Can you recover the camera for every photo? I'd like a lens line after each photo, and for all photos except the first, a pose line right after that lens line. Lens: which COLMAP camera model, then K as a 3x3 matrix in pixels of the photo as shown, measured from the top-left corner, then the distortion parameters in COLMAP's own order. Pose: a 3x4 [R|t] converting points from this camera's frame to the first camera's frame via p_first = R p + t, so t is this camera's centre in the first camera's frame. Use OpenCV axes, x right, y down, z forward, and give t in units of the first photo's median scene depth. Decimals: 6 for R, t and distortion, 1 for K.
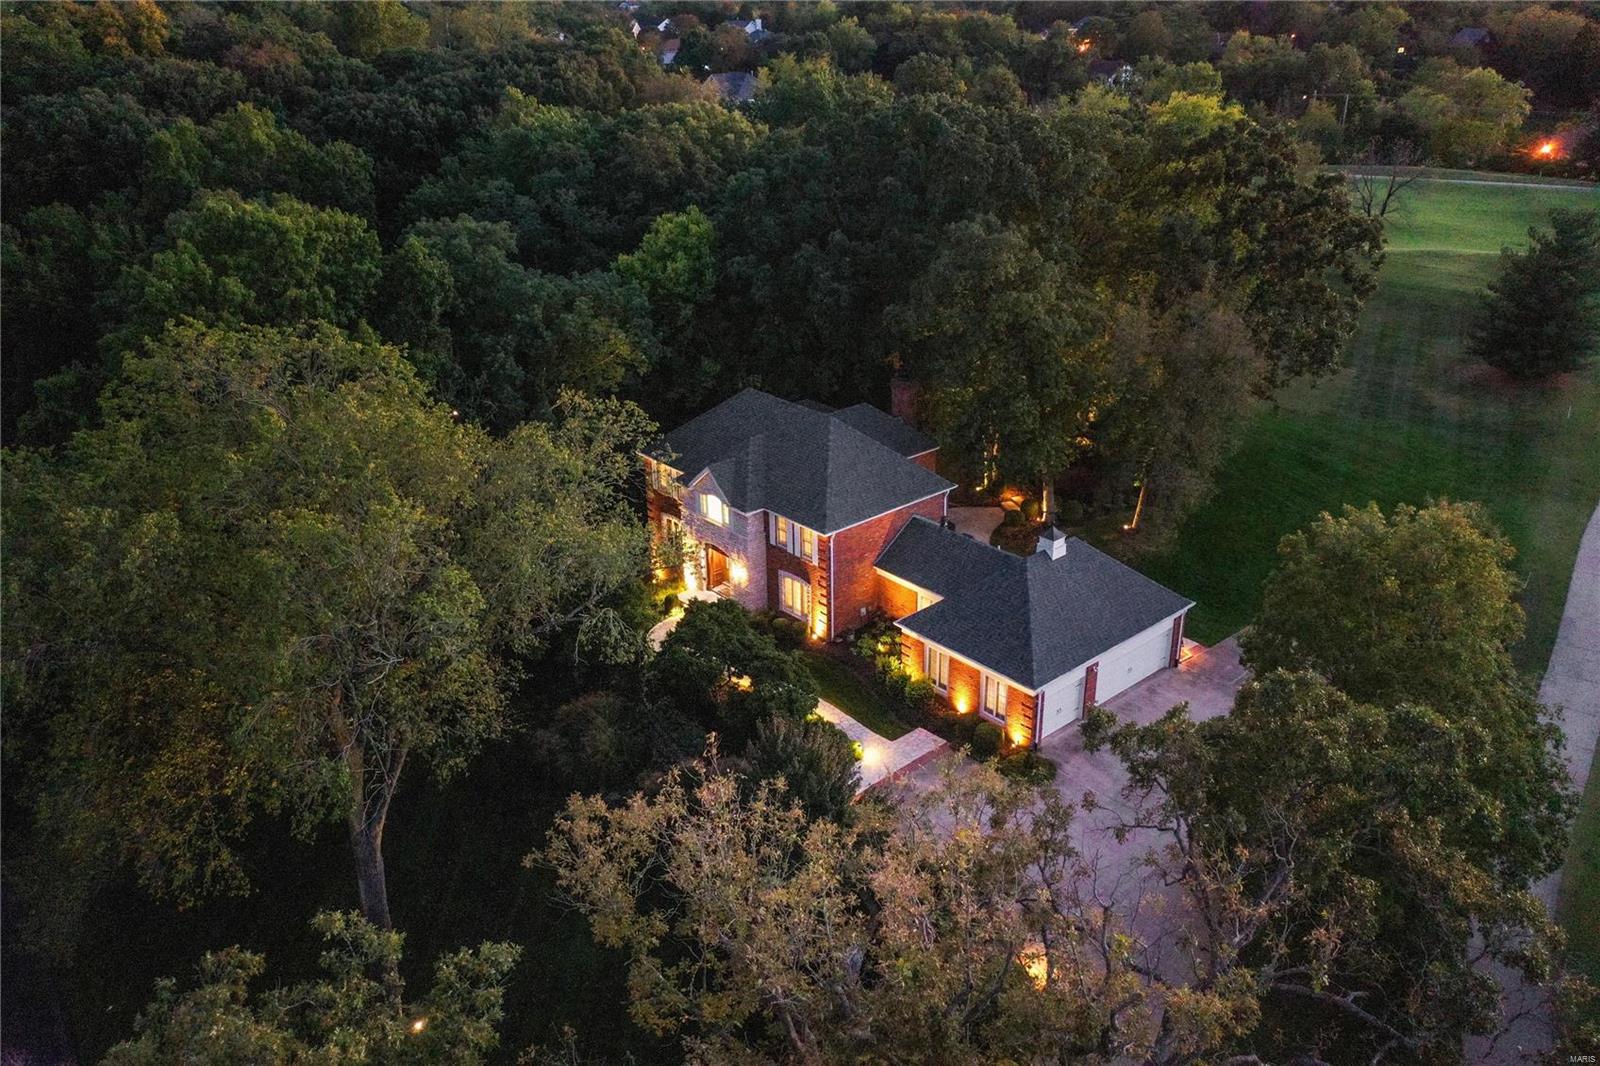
lens RADIAL K [[1291.6, 0, 800.0], [0, 1291.6, 533.0], [0, 0, 1]] dist [-0.001041, -0.007123]
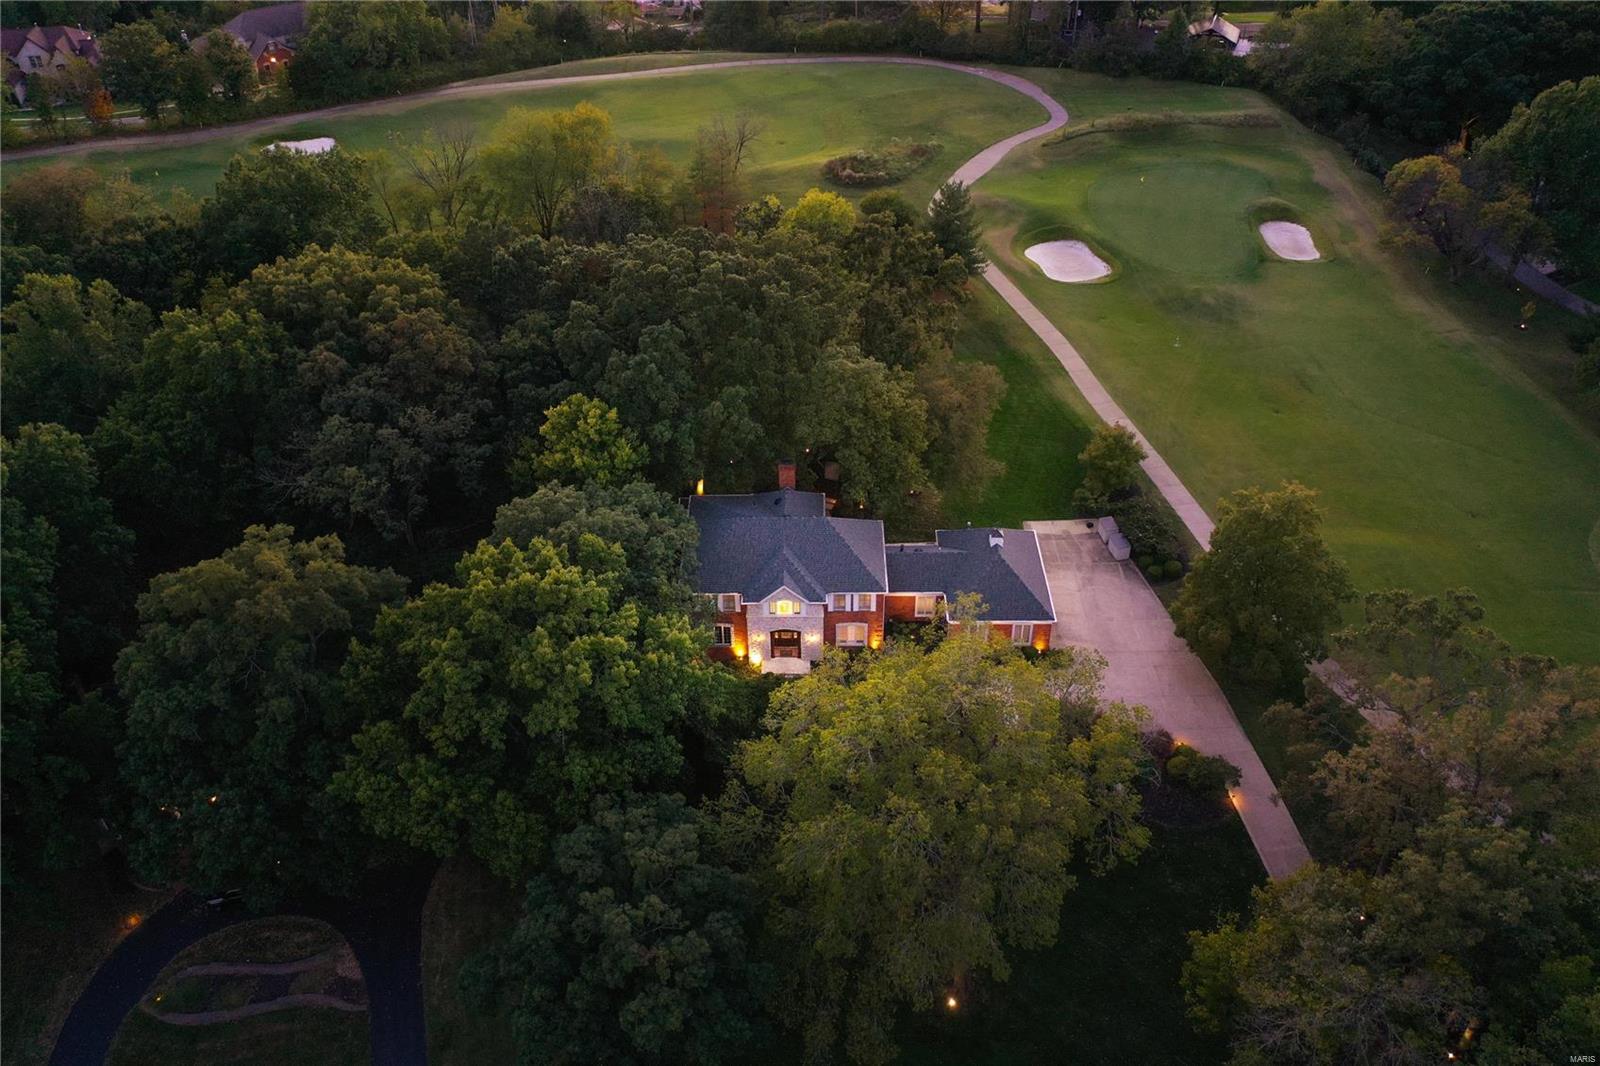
lens RADIAL K [[1291.6, 0, 800.0], [0, 1291.6, 533.0], [0, 0, 1]] dist [-0.001041, -0.007123]
pose [[0.656779, -0.437560, 0.614152, -0.933878], [0.299470, 0.898804, 0.320107, -0.568809], [-0.692068, -0.026319, 0.721352, -0.059174]]
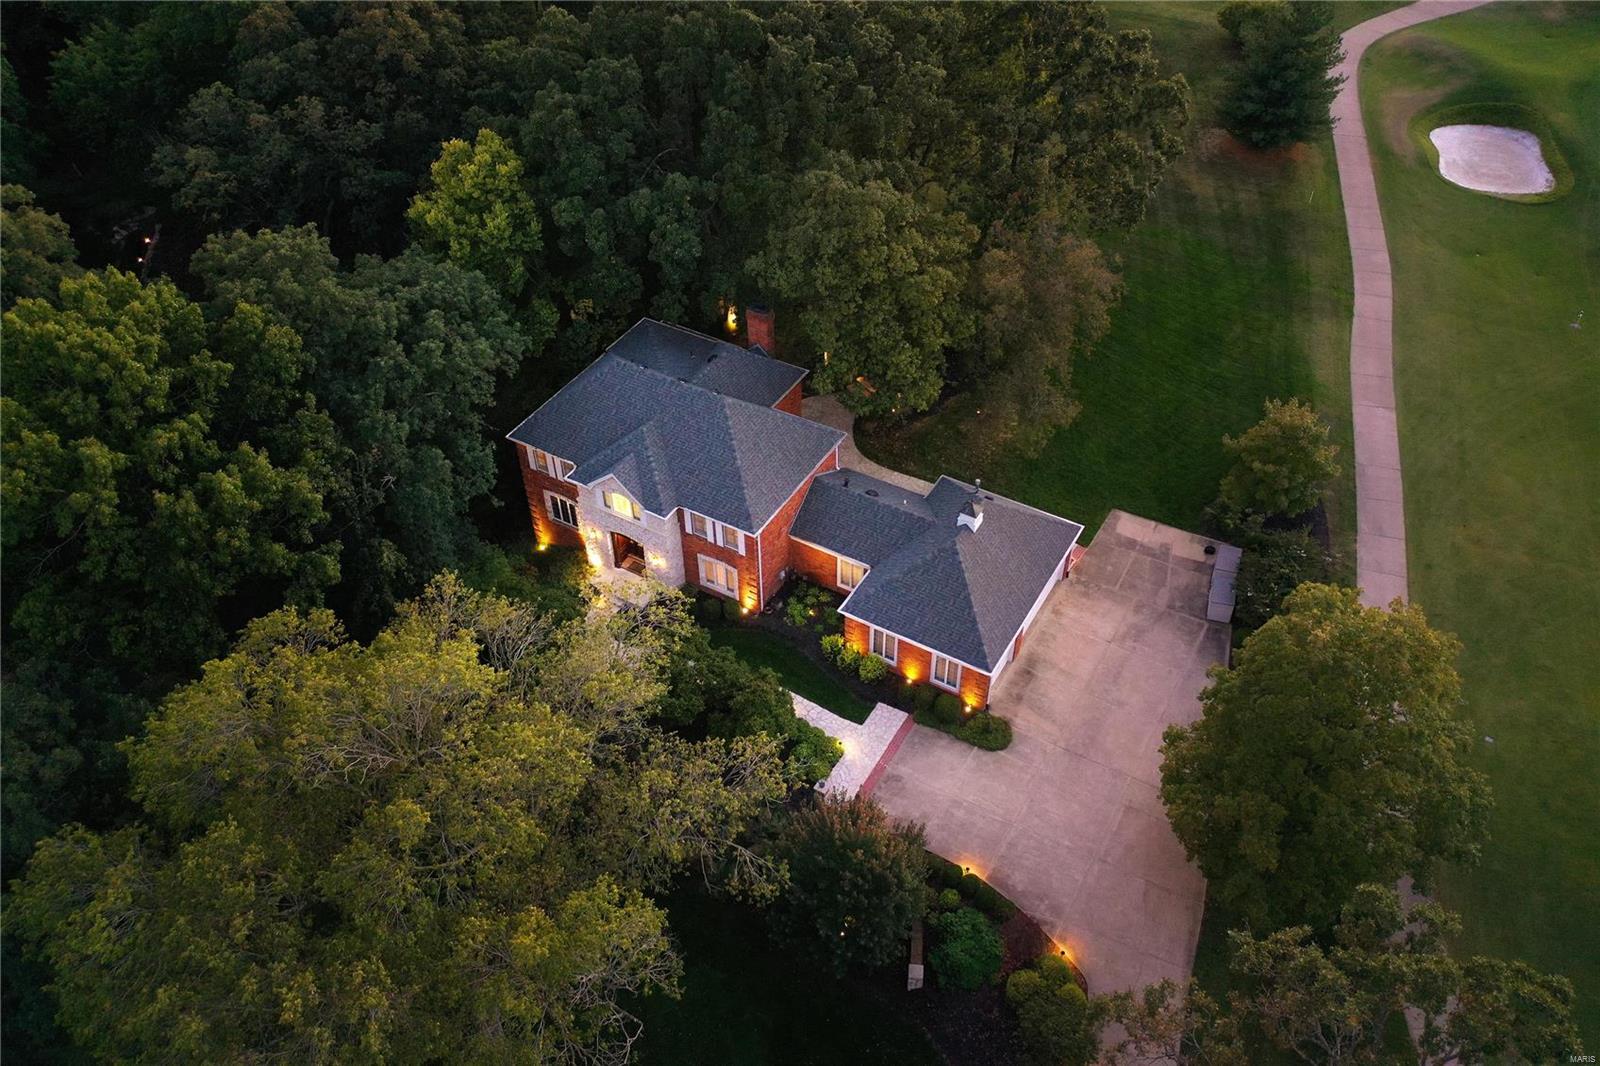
lens RADIAL K [[1291.6, 0, 800.0], [0, 1291.6, 533.0], [0, 0, 1]] dist [-0.001041, -0.007123]
pose [[0.947692, -0.215938, 0.235053, -0.178609], [0.126117, 0.929821, 0.345727, -0.334596], [-0.293213, -0.297999, 0.908418, 0.048320]]
